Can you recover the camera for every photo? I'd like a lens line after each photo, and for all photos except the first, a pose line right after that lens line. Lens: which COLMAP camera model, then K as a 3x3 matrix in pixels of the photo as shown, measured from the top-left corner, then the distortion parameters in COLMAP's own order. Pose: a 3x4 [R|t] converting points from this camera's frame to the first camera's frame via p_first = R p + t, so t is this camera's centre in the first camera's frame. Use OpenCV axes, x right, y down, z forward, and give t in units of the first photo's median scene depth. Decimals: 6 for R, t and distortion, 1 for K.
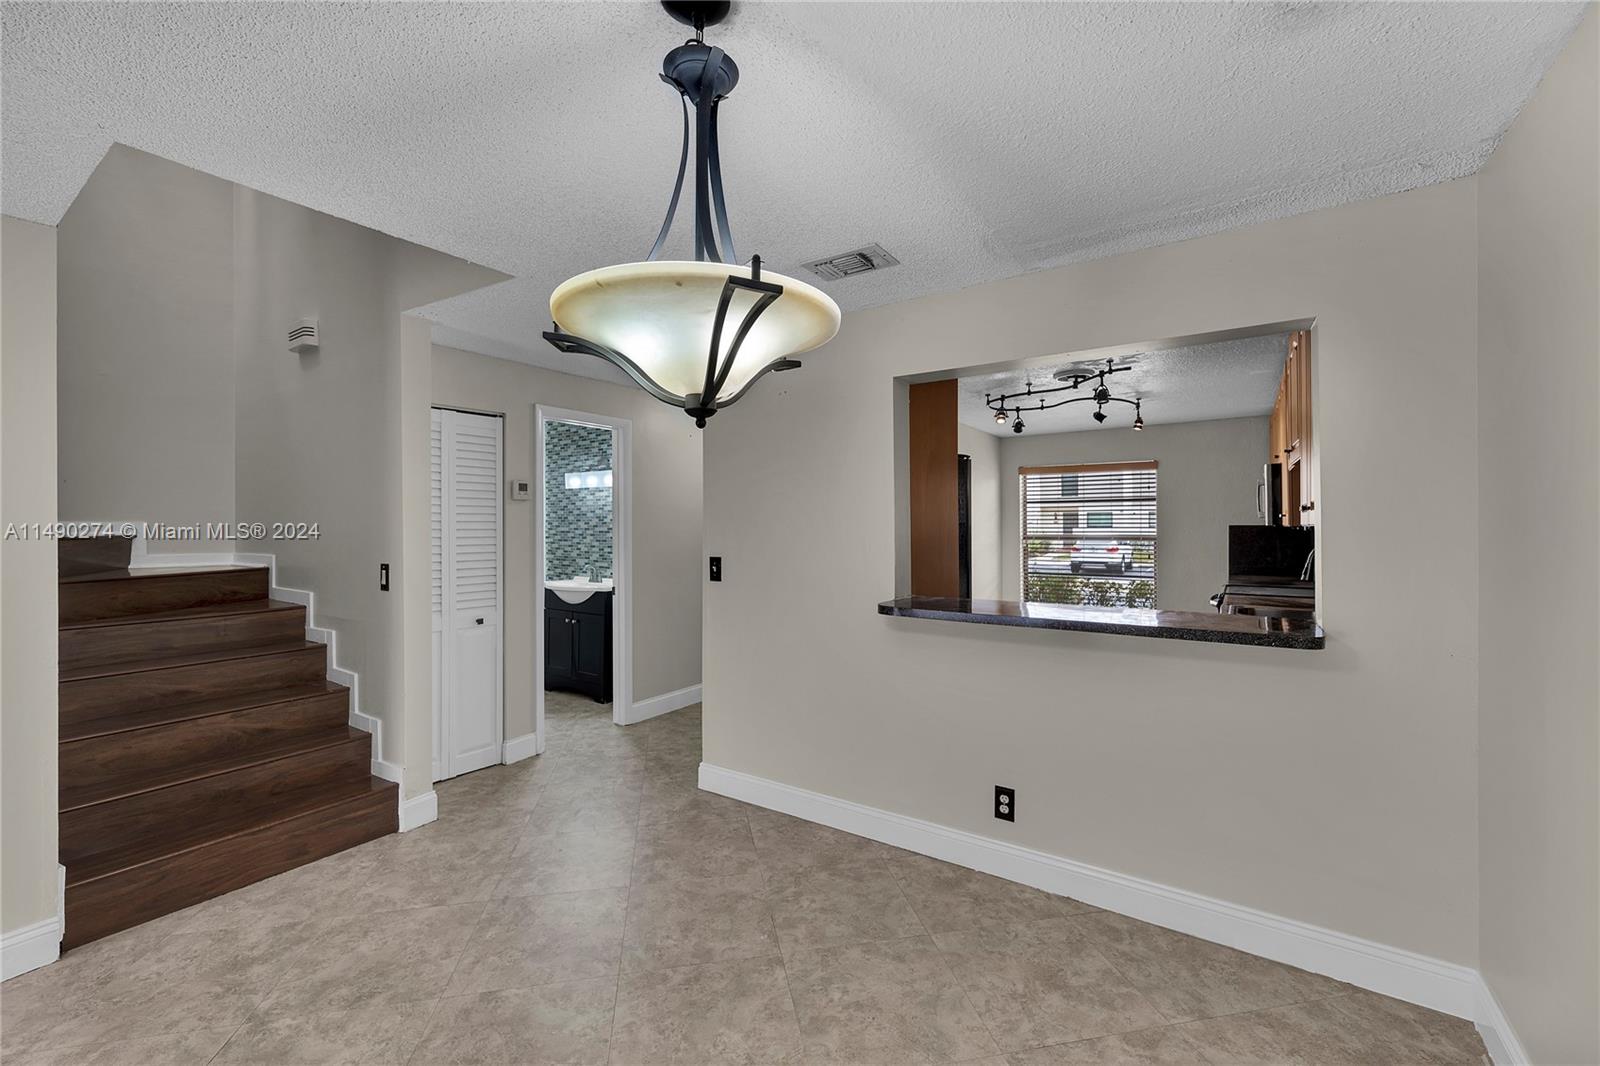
lens RADIAL K [[657.4, 0, 799.7], [0, 657.4, 521.0], [0, 0, 1]] dist [-0.001711, 0.000143]
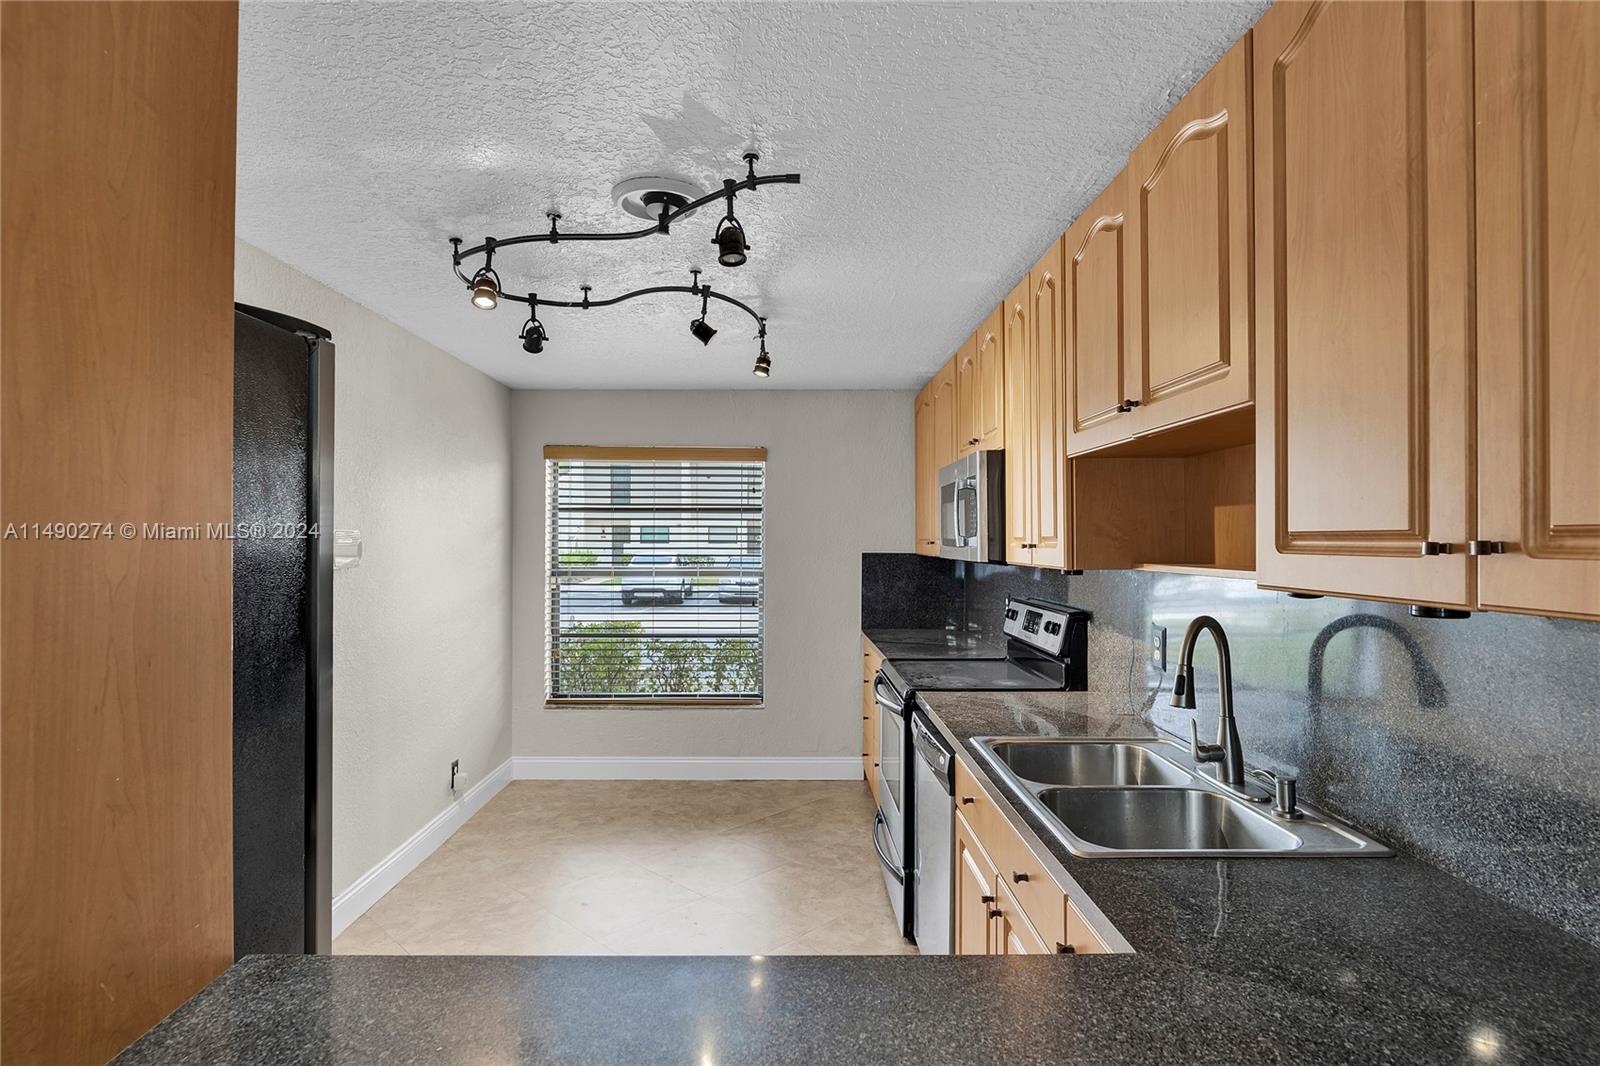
lens RADIAL K [[815.1, 0, 808.9], [0, 815.1, 525.3], [0, 0, 1]] dist [0.003100, -0.002266]
pose [[0.814422, 0.017467, 0.580010, 0.225152], [-0.012040, 0.999840, -0.013205, -0.015320], [-0.580148, 0.003771, 0.814502, 0.596926]]
